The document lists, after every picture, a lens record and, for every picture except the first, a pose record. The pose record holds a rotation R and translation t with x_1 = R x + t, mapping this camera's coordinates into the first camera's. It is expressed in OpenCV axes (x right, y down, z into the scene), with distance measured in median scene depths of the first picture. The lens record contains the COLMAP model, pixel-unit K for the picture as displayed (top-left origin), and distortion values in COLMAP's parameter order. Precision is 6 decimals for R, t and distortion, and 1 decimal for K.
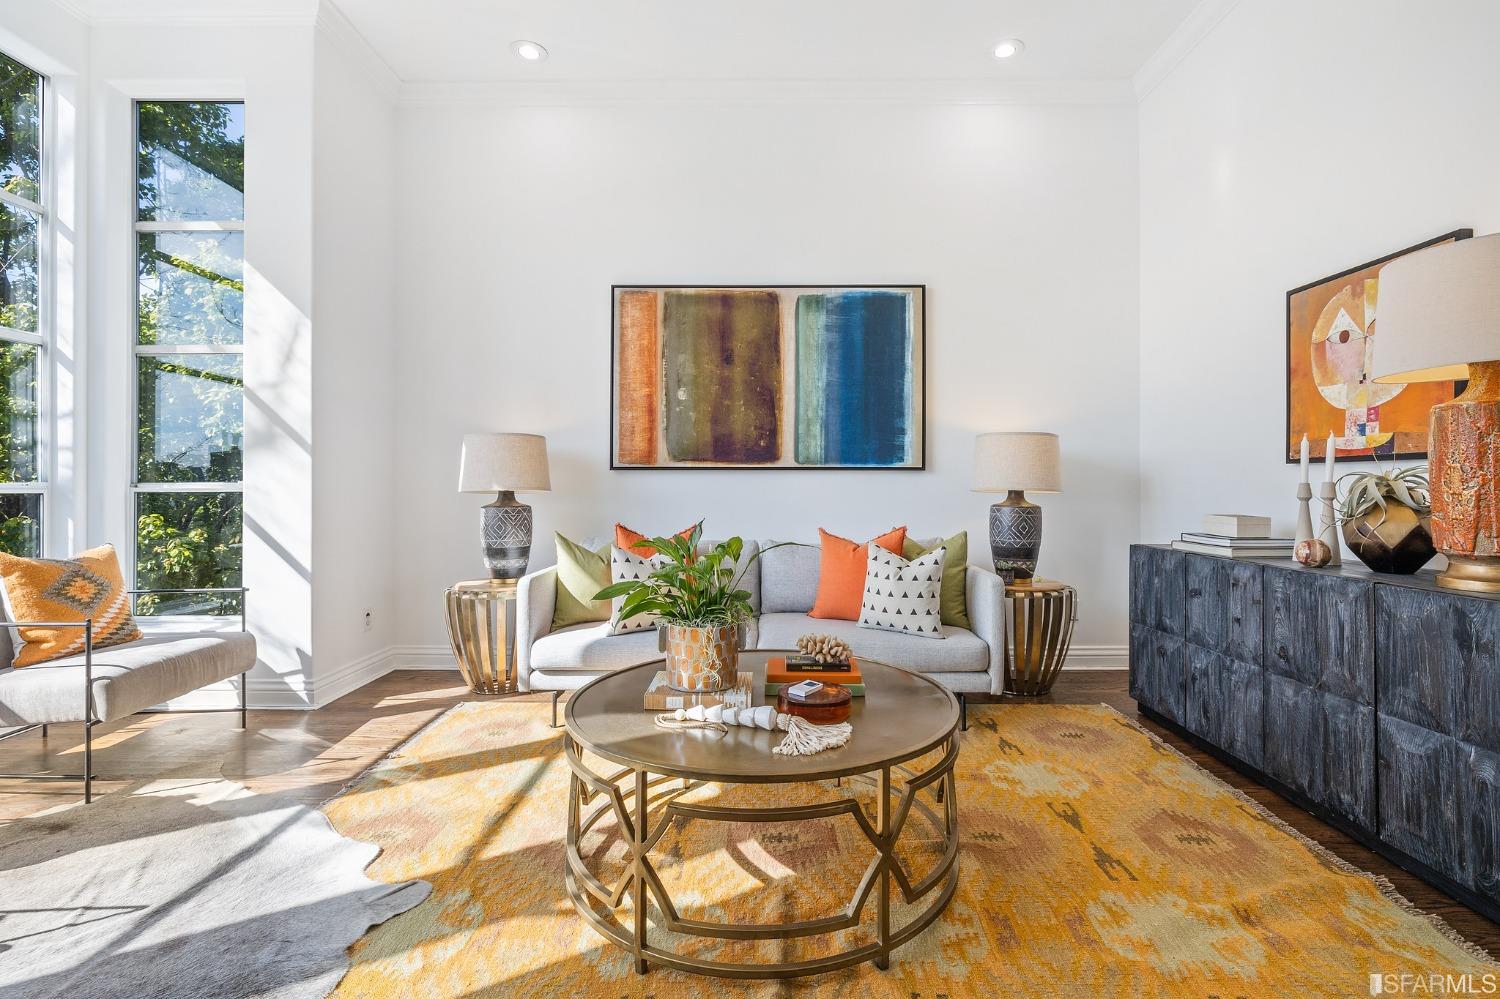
lens RADIAL K [[700.7, 0, 769.7], [0, 700.7, 479.9], [0, 0, 1]] dist [-0.003187, -0.000333]
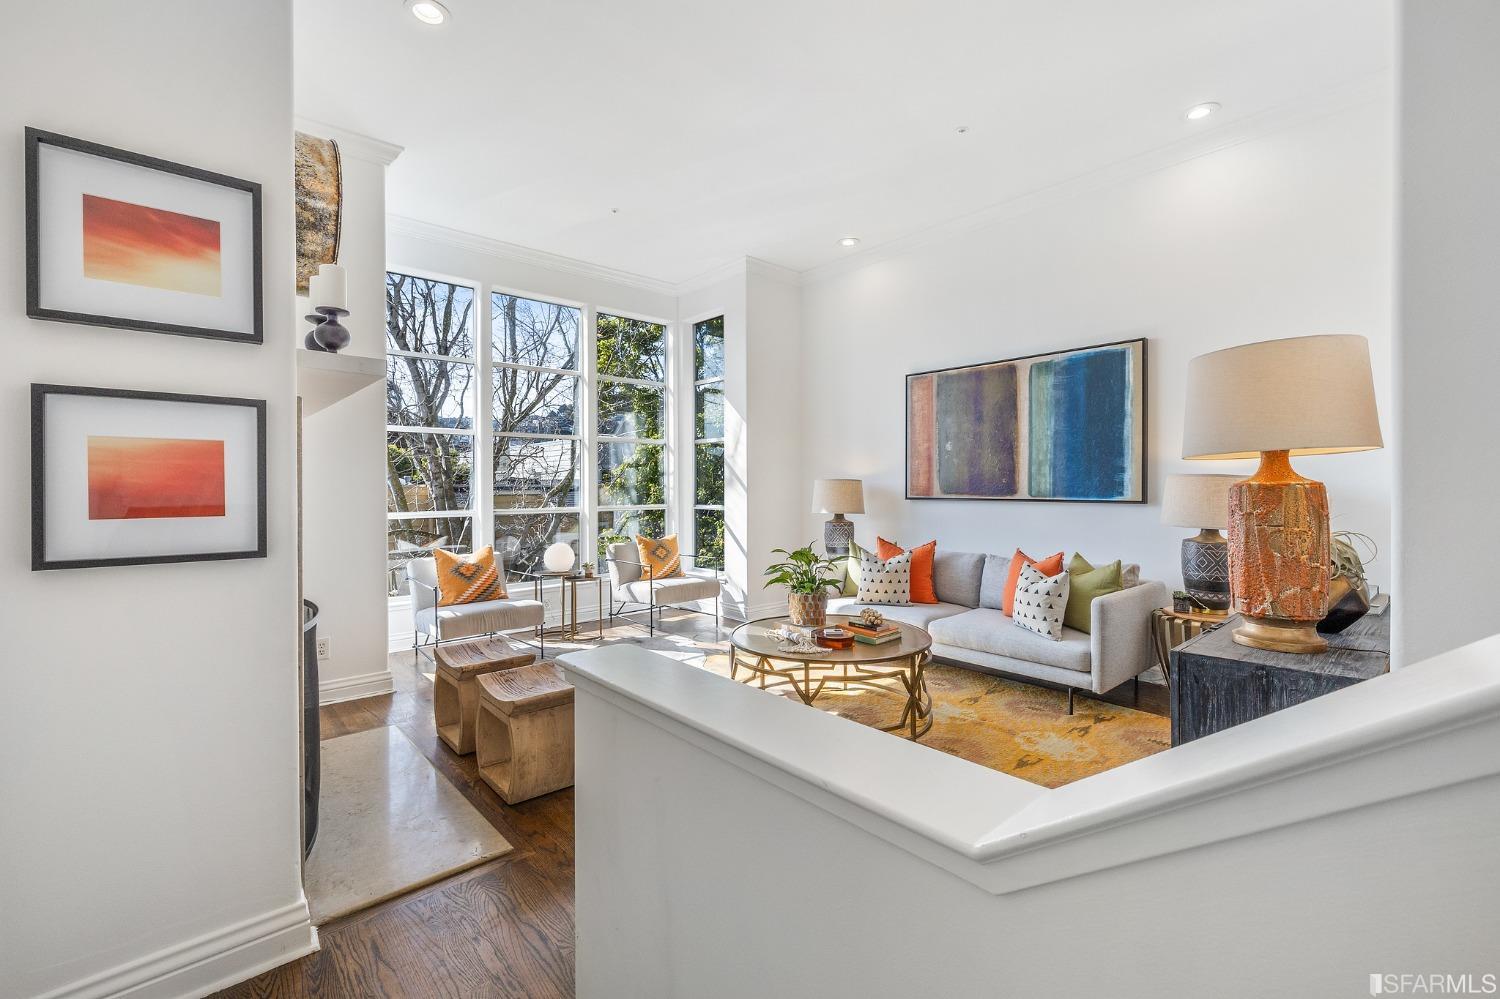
lens RADIAL K [[640.5, 0, 749.0], [0, 640.5, 488.4], [0, 0, 1]] dist [0.000538, 0.000221]
pose [[0.667470, 0.001803, -0.744634, 0.565149], [0.007054, 0.999937, 0.008744, -0.052018], [0.744603, -0.011089, 0.667415, -0.156674]]
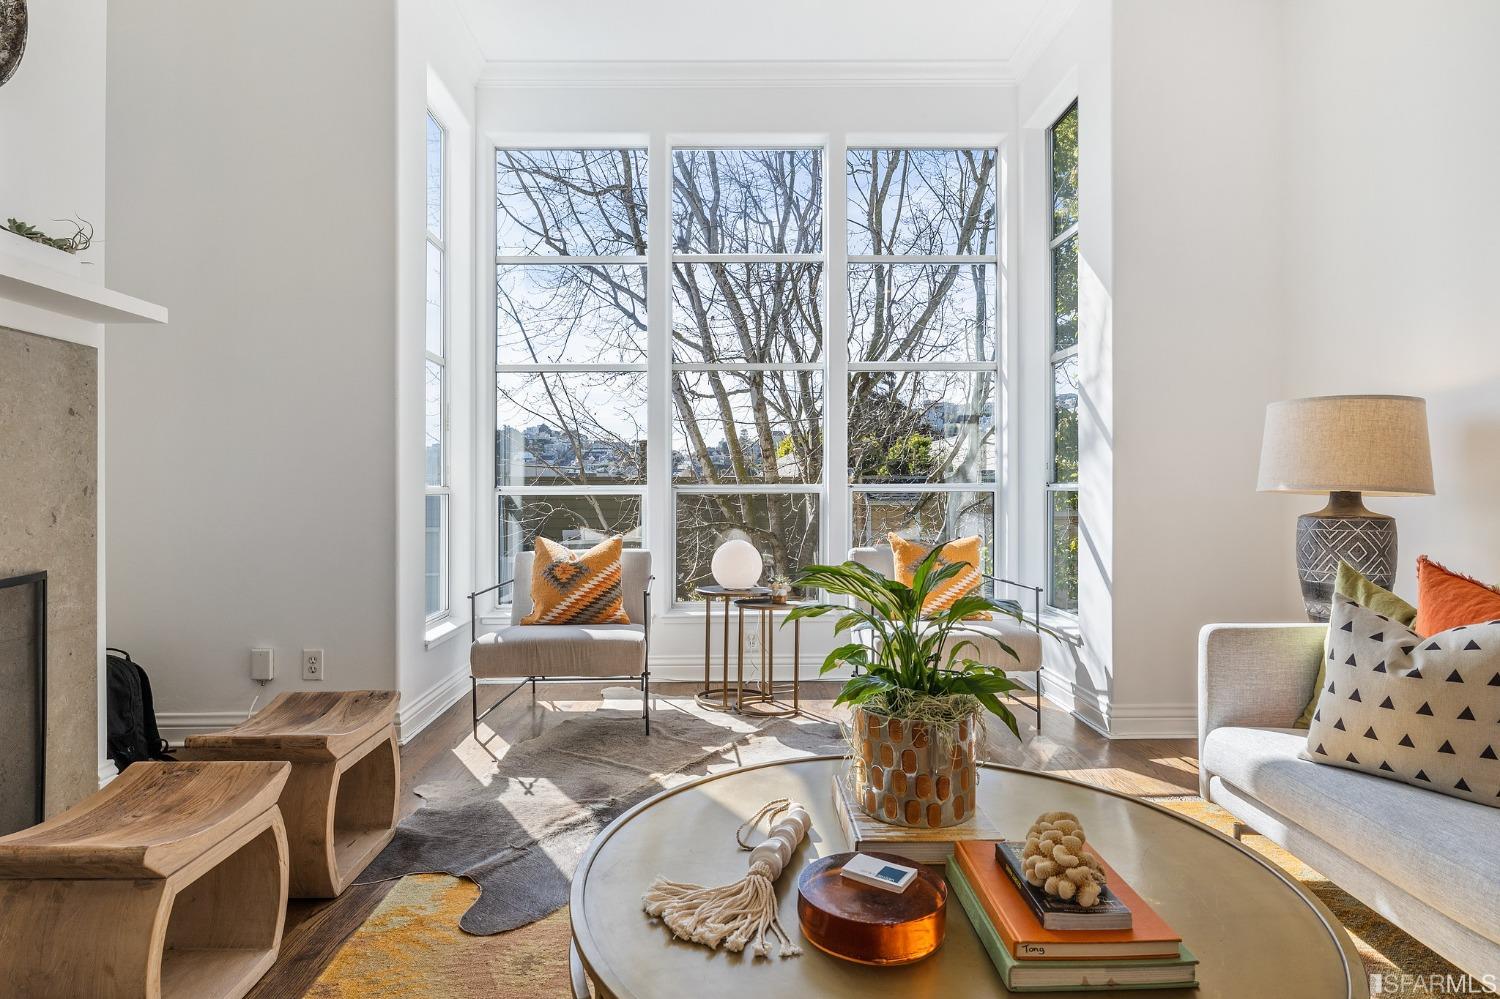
lens RADIAL K [[814.6, 0, 743.8], [0, 814.6, 491.5], [0, 0, 1]] dist [-0.000376, -0.000053]
pose [[0.019487, 0.004132, -0.999802, 0.300417], [0.010394, 0.999937, 0.004335, 0.006657], [0.999756, -0.010476, 0.019443, 0.425624]]
